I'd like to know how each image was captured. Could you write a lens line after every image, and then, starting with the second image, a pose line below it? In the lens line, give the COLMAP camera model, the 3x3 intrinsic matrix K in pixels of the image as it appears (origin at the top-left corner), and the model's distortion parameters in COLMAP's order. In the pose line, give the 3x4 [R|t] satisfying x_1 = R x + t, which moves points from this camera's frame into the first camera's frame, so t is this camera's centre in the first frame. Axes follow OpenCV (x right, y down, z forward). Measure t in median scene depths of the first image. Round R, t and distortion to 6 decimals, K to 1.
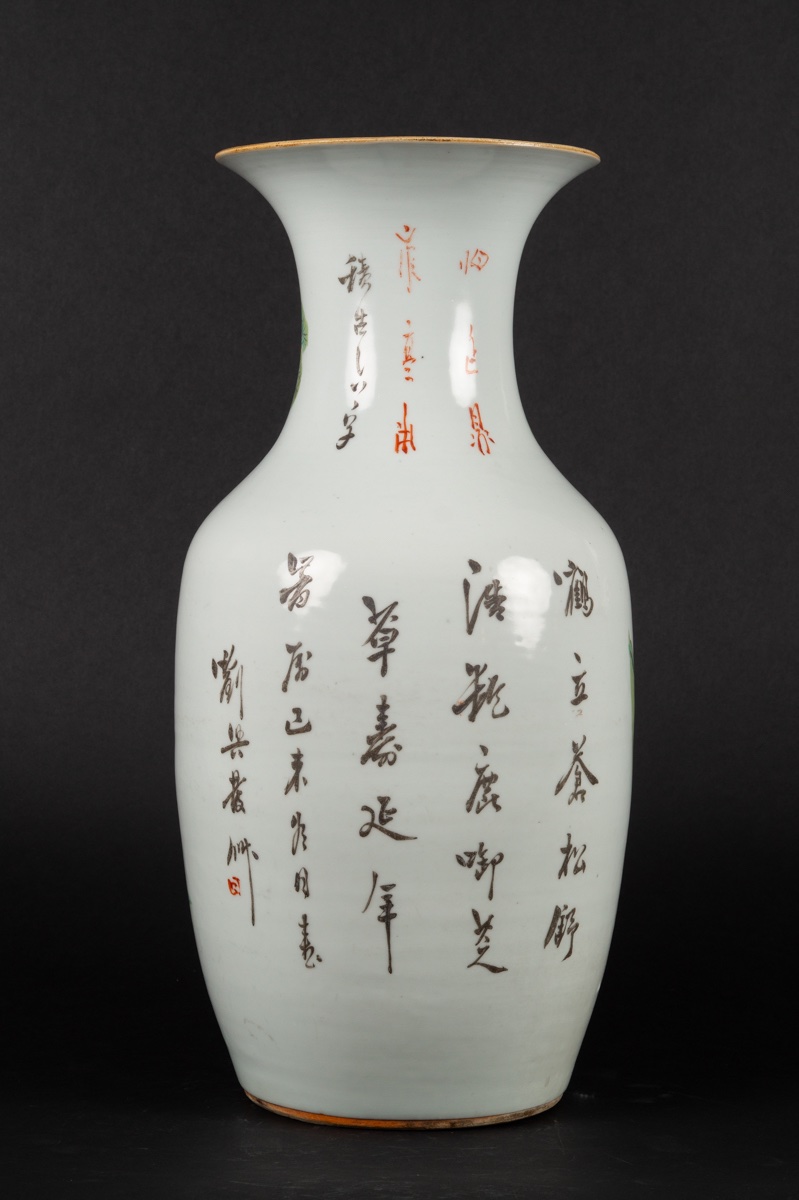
lens RADIAL K [[2857.9, 0, 399.5], [0, 2857.9, 600.0], [0, 0, 1]] dist [-0.015756, 0.198697]
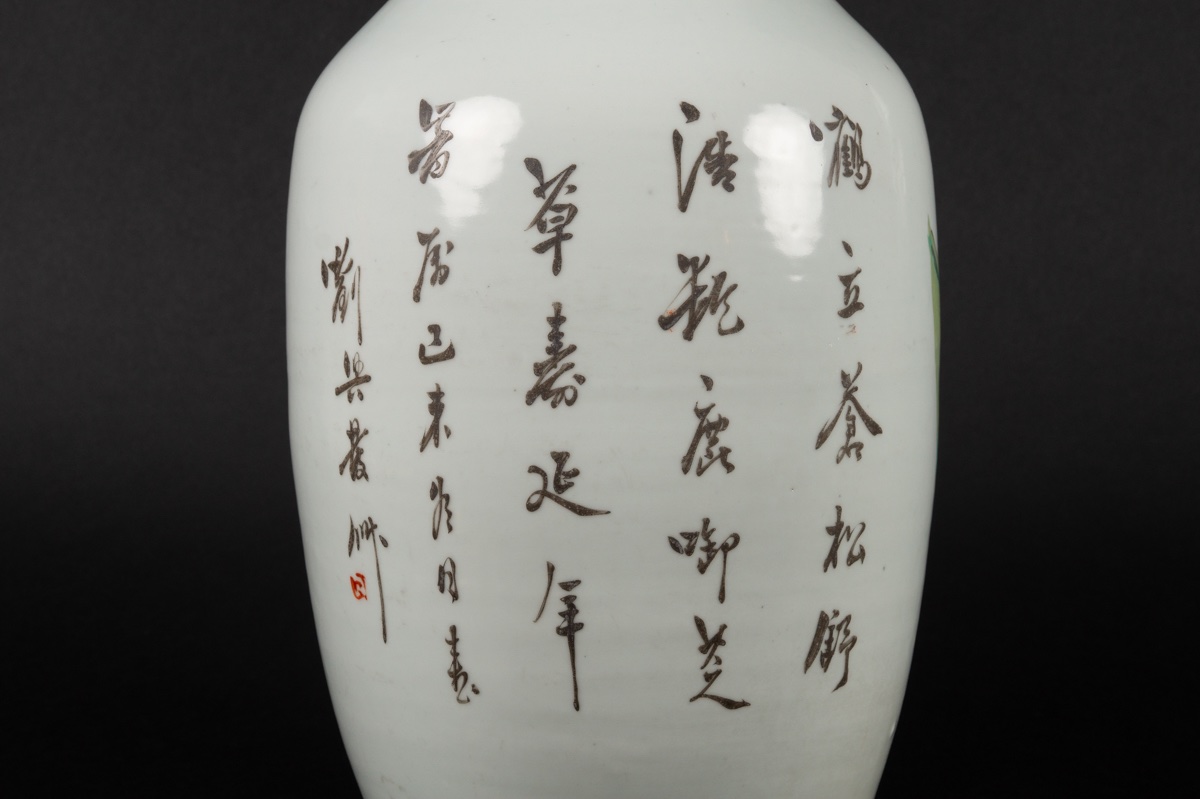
lens RADIAL K [[2857.9, 0, 600.0], [0, 2857.9, 399.5], [0, 0, 1]] dist [-0.015756, 0.198697]
pose [[0.997438, -0.011977, -0.070526, 0.053427], [0.013470, 0.999694, 0.020727, 0.043265], [0.070257, -0.021624, 0.997295, 0.328240]]
